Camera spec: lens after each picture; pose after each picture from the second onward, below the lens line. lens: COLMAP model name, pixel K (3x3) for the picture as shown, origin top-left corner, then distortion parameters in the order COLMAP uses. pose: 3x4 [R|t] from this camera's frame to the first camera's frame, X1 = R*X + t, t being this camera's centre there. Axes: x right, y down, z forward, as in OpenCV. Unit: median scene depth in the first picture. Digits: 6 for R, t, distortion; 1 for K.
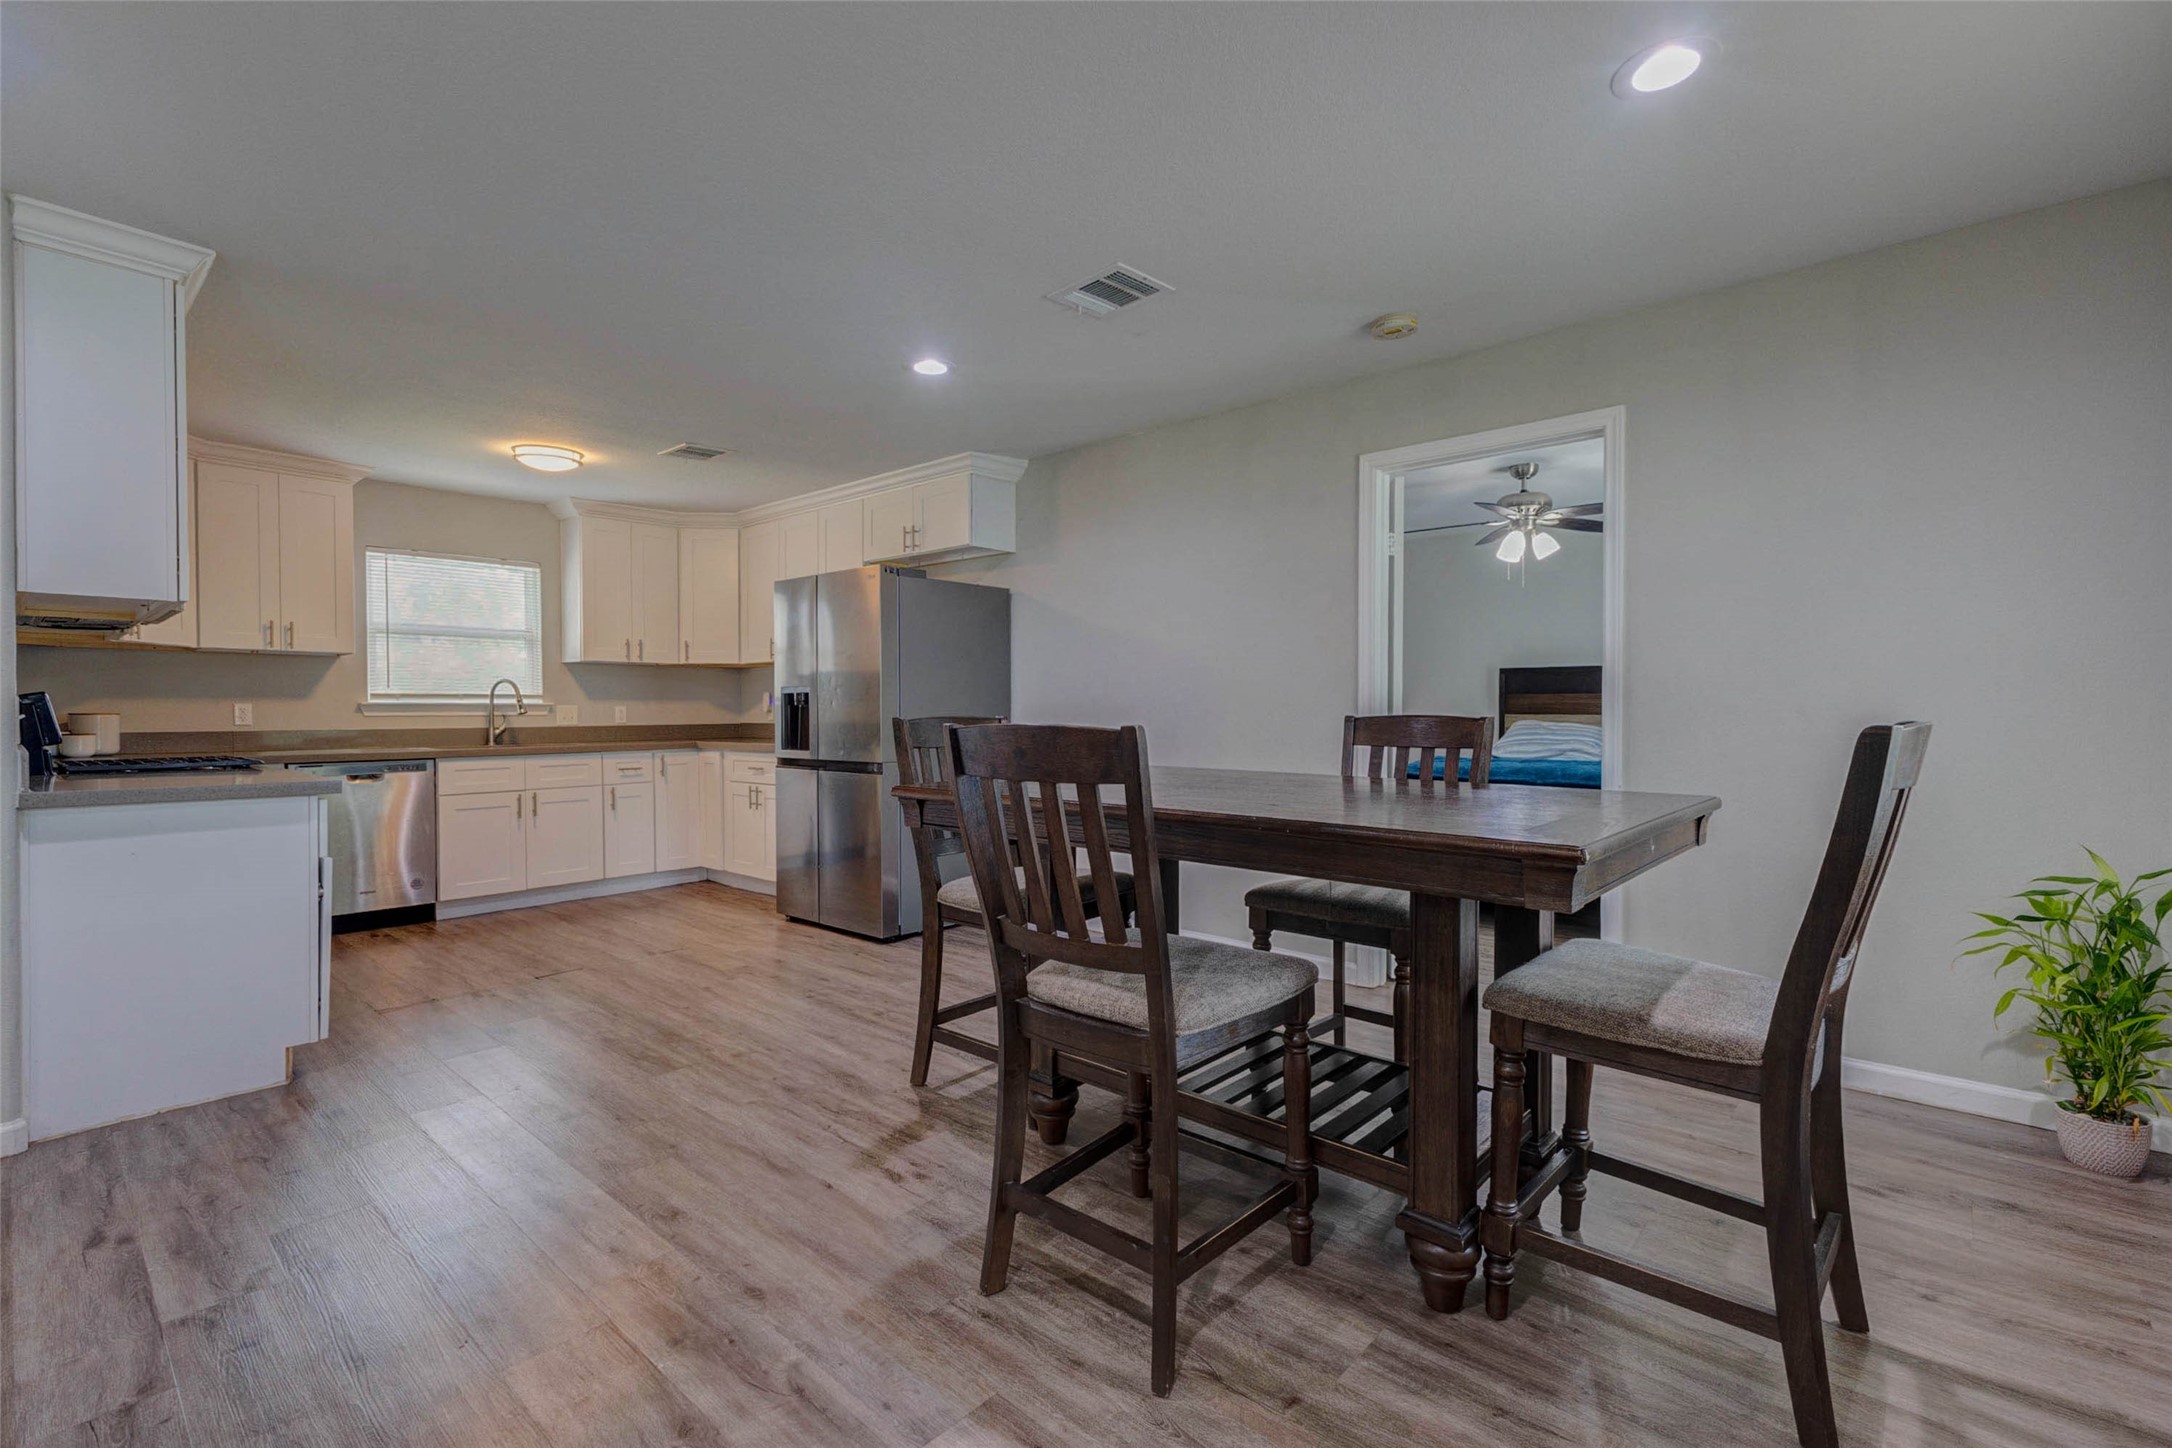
lens RADIAL K [[950.3, 0, 1086.0], [0, 950.3, 724.0], [0, 0, 1]] dist [0.003087, 0.000095]
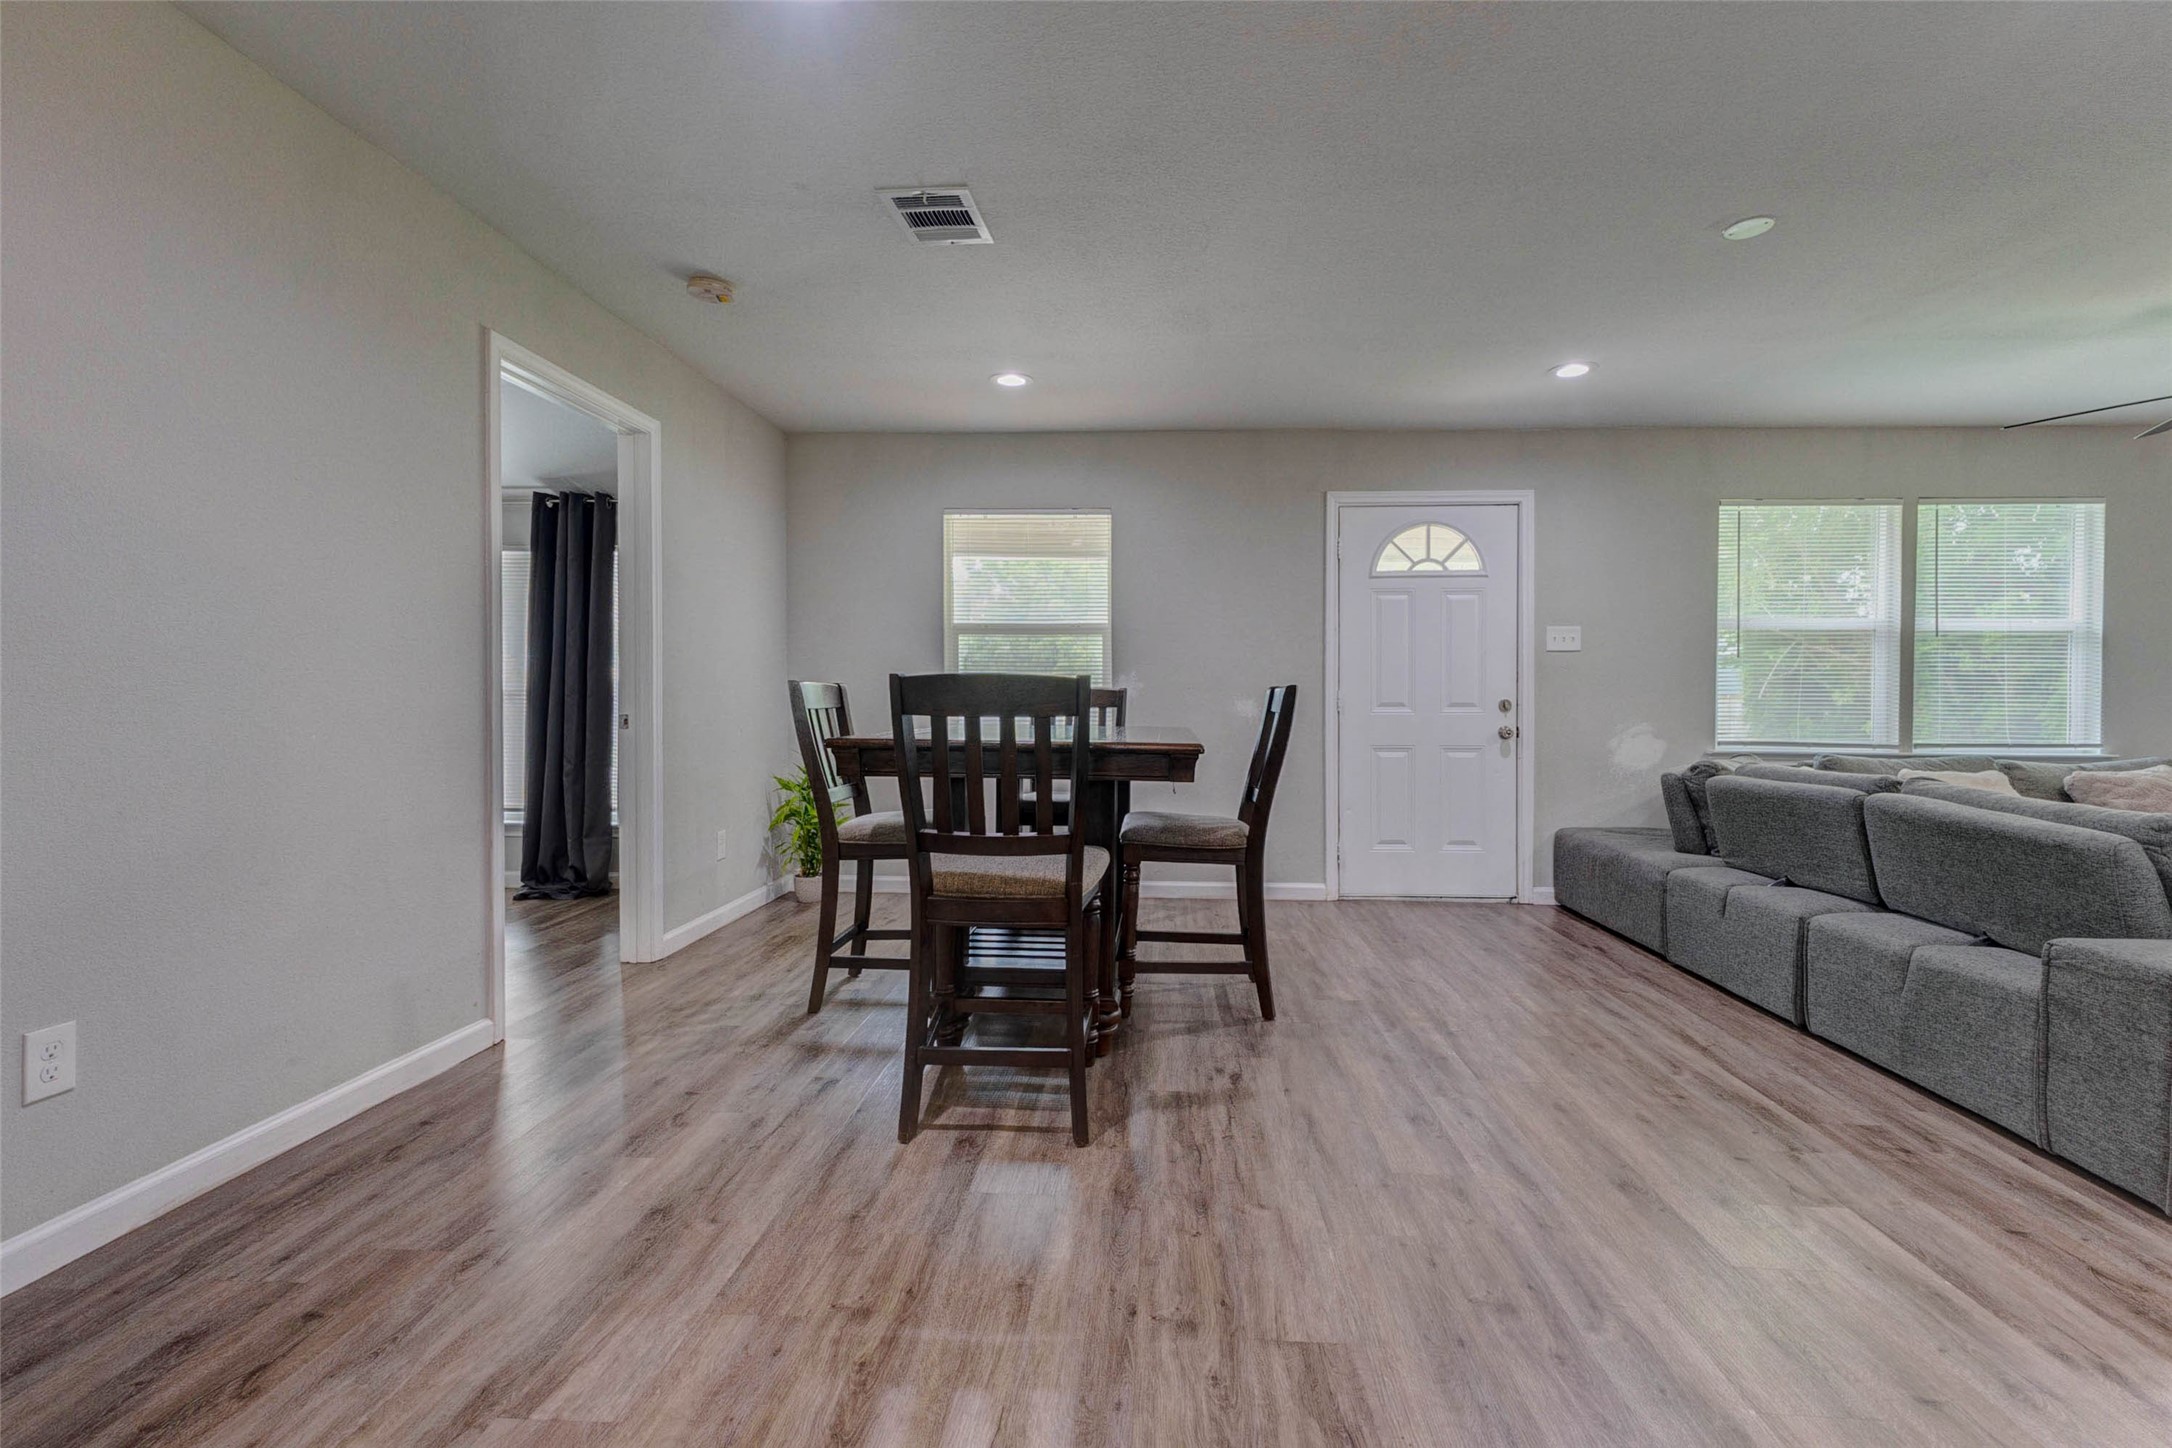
lens RADIAL K [[970.5, 0, 1123.1], [0, 970.5, 691.7], [0, 0, 1]] dist [0.013883, -0.000043]
pose [[-0.639749, 0.005485, 0.768565, -0.418421], [0.009822, 0.999951, 0.001040, 0.003139], [-0.768521, 0.008214, -0.639771, 0.759956]]
